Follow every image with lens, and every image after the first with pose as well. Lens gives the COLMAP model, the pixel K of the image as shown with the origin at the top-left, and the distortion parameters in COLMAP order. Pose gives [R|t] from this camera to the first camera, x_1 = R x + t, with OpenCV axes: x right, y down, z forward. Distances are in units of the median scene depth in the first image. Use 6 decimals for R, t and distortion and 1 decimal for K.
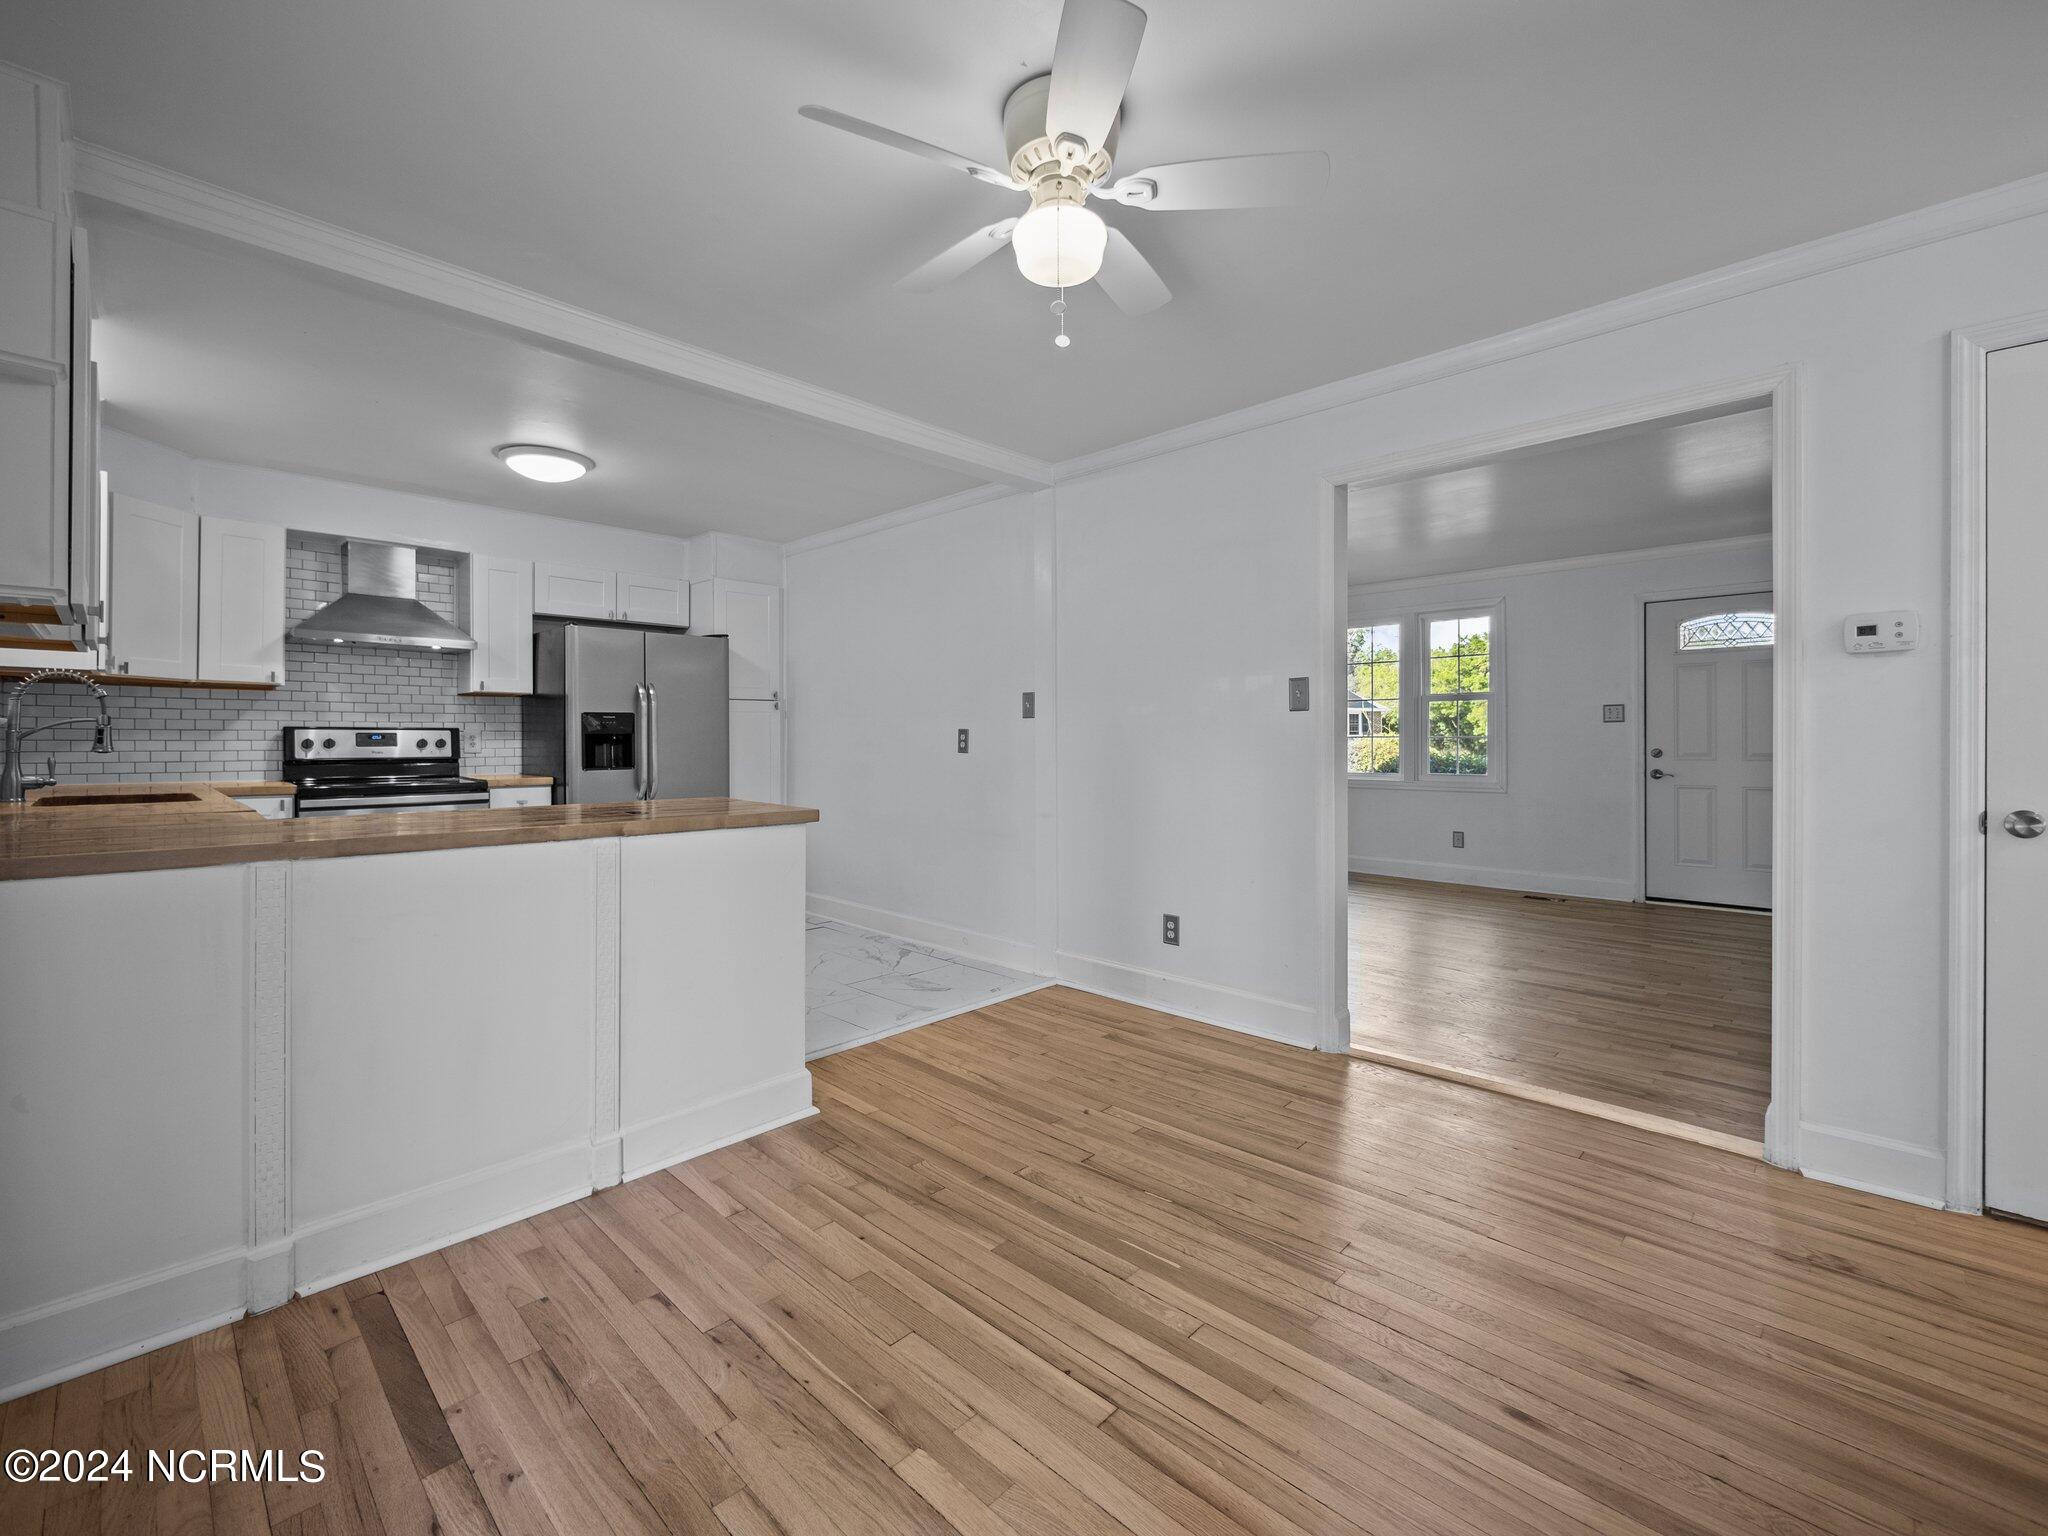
lens RADIAL K [[867.8, 0, 1040.0], [0, 867.8, 738.4], [0, 0, 1]] dist [-0.000514, 0.001168]
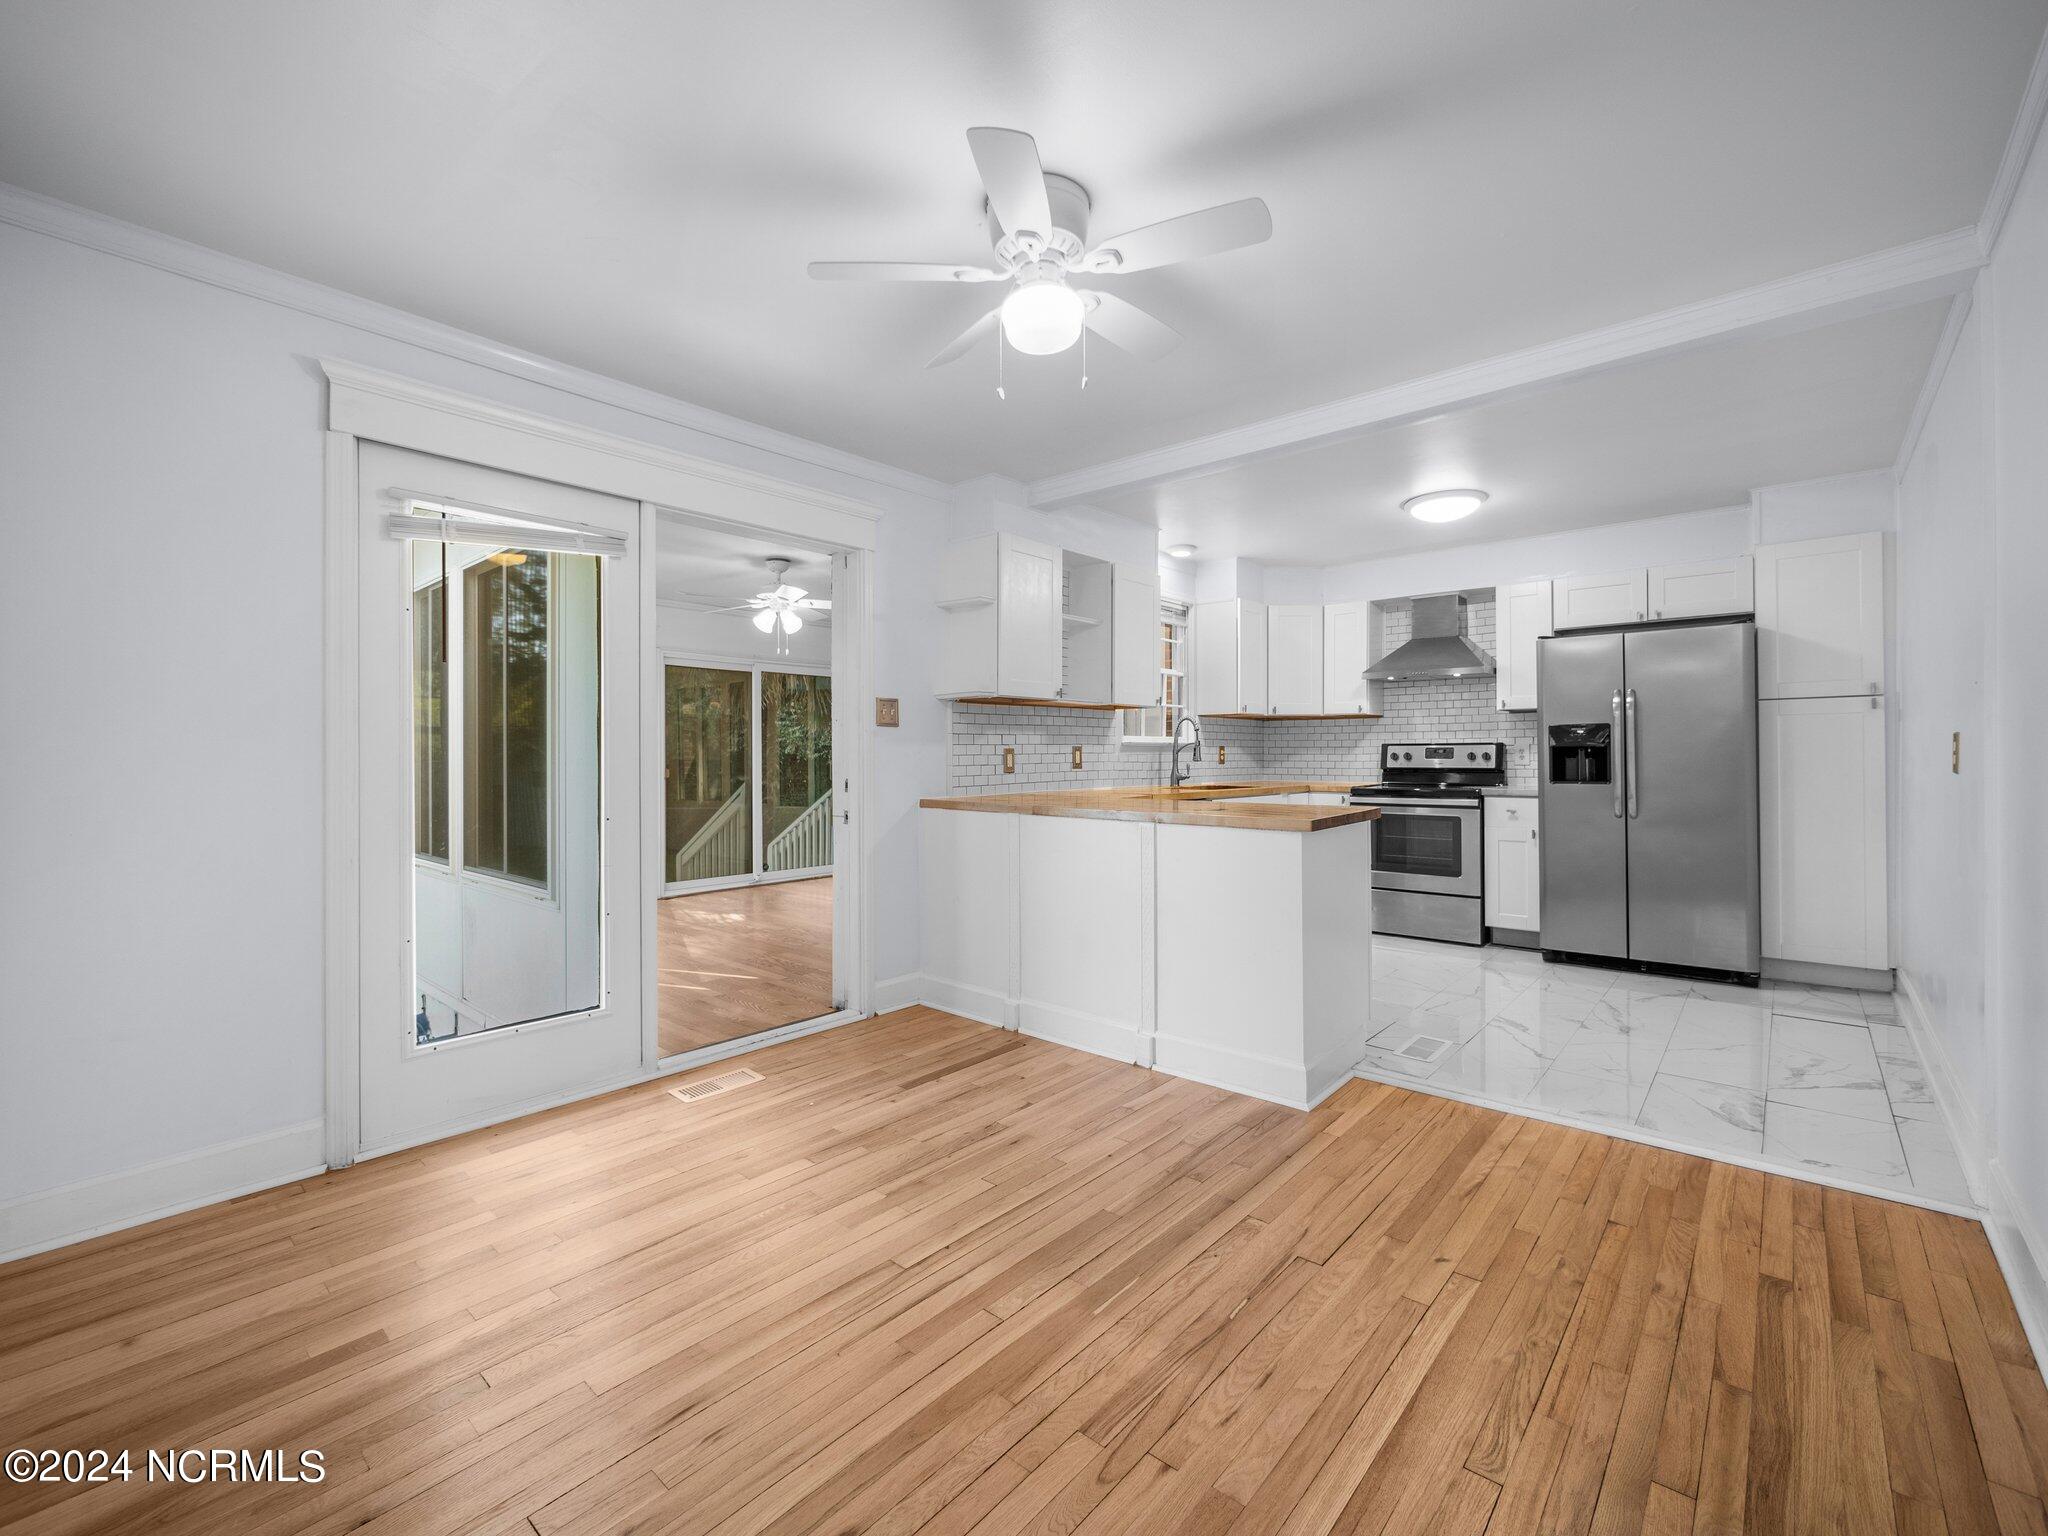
lens RADIAL K [[867.8, 0, 1034.5], [0, 867.8, 756.4], [0, 0, 1]] dist [-0.000514, 0.001168]
pose [[0.056156, 0.001184, -0.998421, 0.753610], [0.003177, 0.999994, 0.001365, 0.004038], [0.998417, -0.003248, 0.056152, 0.609022]]
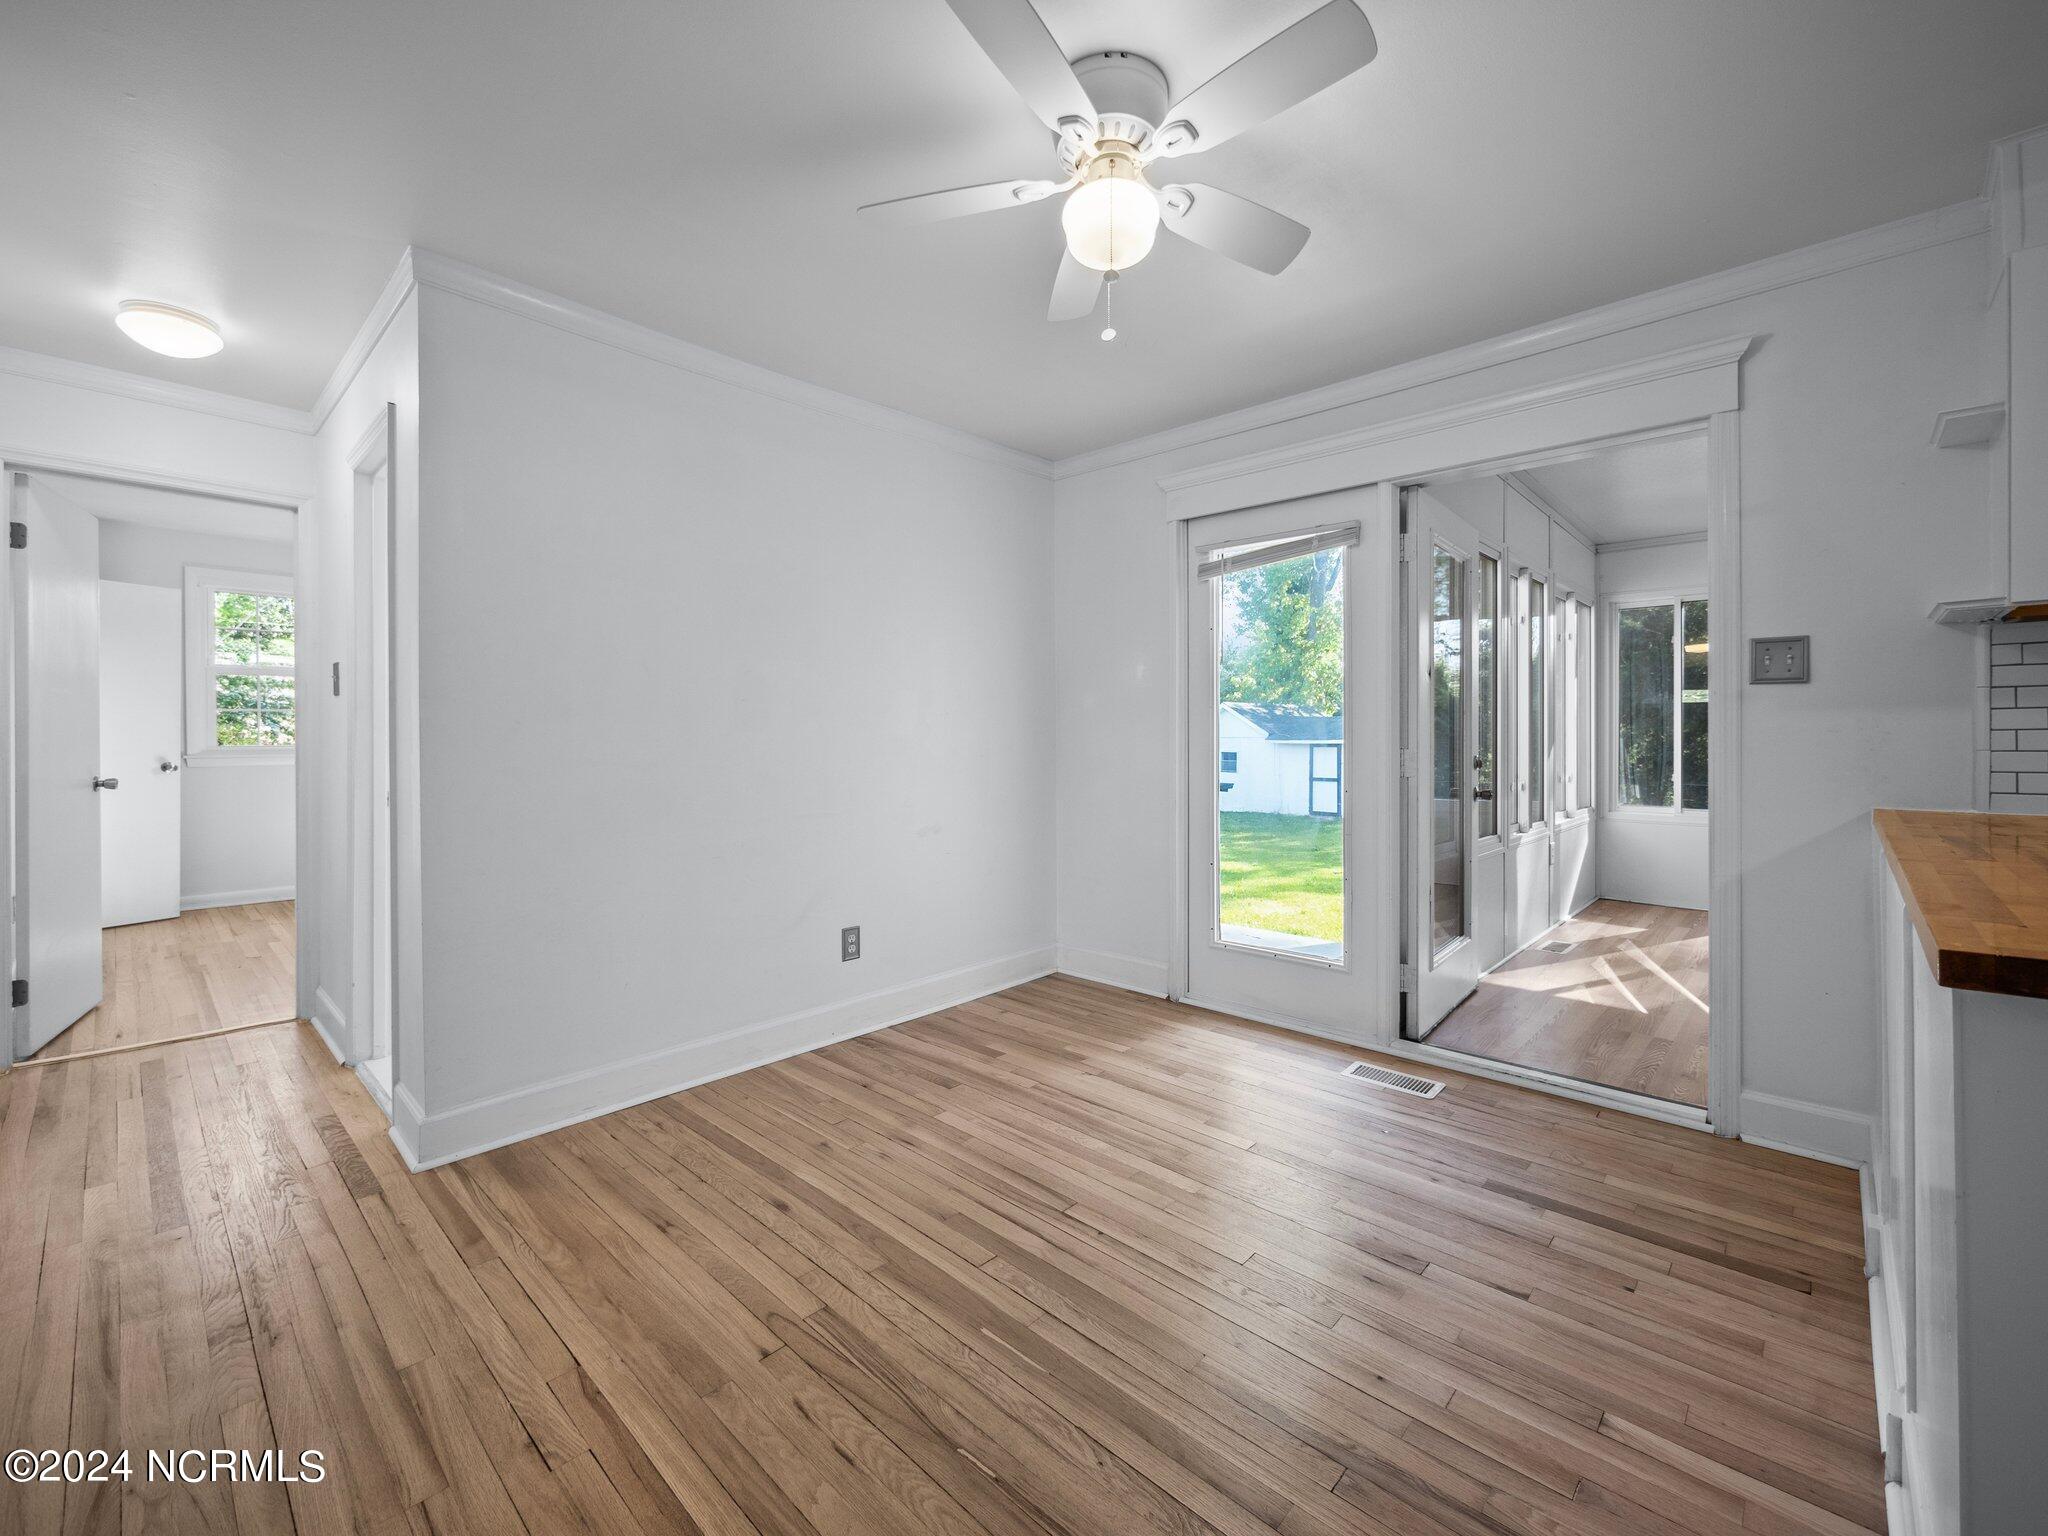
lens RADIAL K [[867.8, 0, 1046.2], [0, 867.8, 732.2], [0, 0, 1]] dist [-0.000514, 0.001168]
pose [[-0.999698, 0.006574, -0.023692, 0.077793], [0.006710, 0.999962, -0.005646, 0.005011], [0.023654, -0.005803, -0.999703, 1.301481]]
